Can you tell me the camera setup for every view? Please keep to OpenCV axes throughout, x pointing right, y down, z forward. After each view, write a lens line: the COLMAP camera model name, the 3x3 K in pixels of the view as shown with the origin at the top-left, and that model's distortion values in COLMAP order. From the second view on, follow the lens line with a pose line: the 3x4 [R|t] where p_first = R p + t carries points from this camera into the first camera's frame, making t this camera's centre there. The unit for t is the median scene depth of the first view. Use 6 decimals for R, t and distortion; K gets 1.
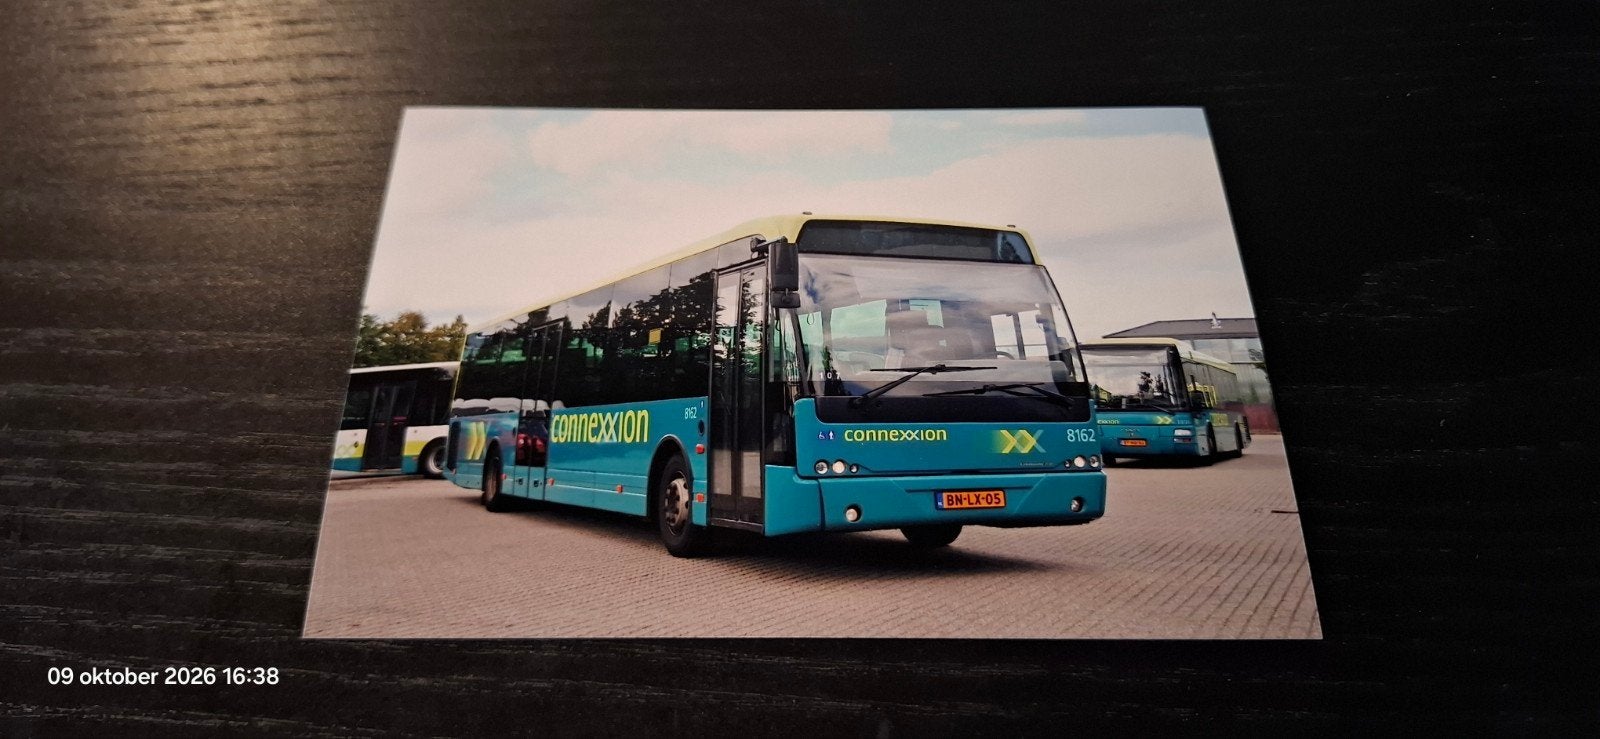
lens RADIAL K [[1024.5, 0, 786.3], [0, 1024.5, 422.9], [0, 0, 1]] dist [0.034323, -0.045825]
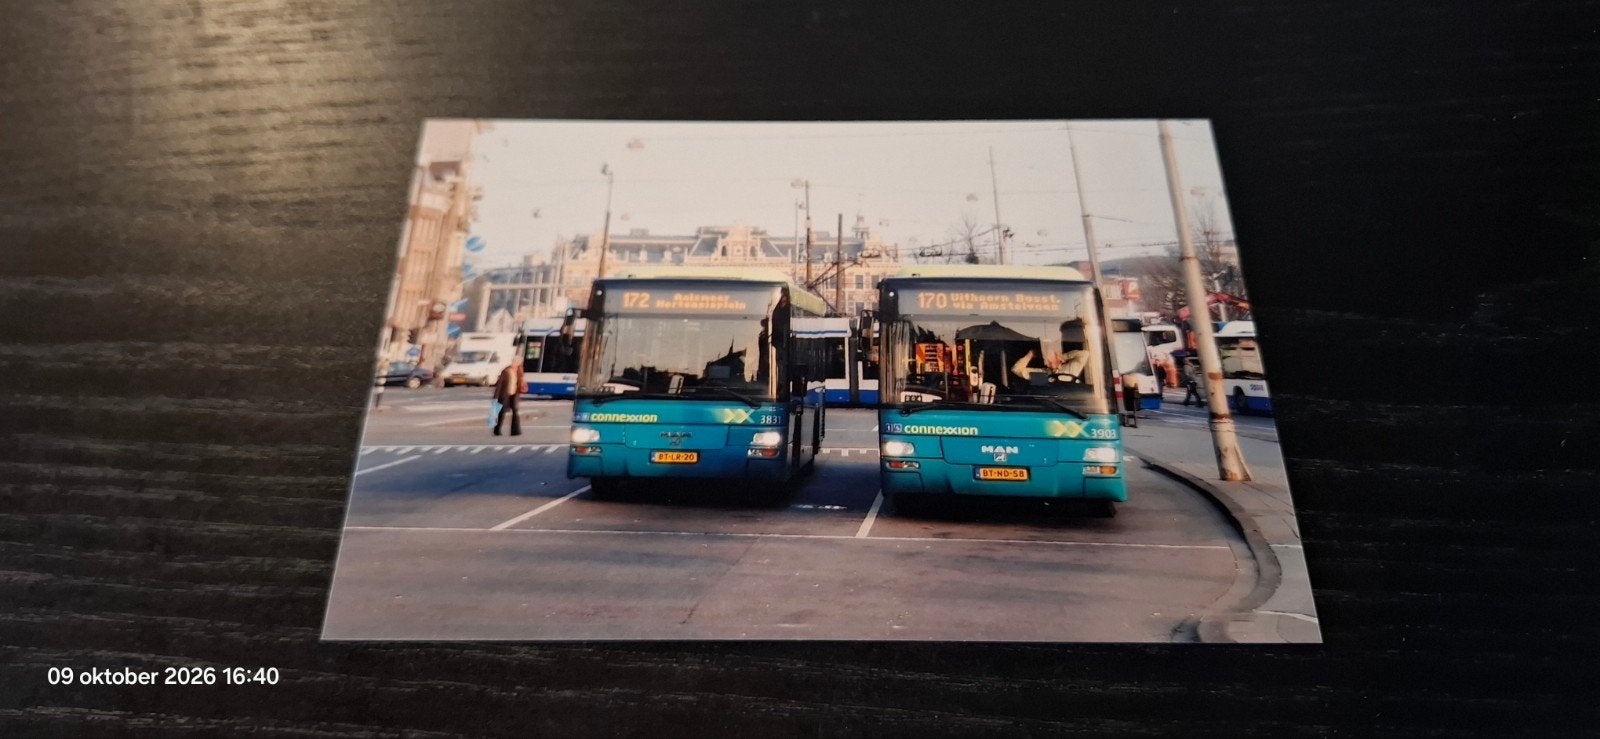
lens RADIAL K [[1024.5, 0, 786.3], [0, 1024.5, 422.9], [0, 0, 1]] dist [0.034323, -0.045825]
pose [[0.999989, 0.004513, -0.001113, -0.128407], [-0.004526, 0.999918, -0.011951, -0.004067], [0.001059, 0.011956, 0.999928, -0.010990]]
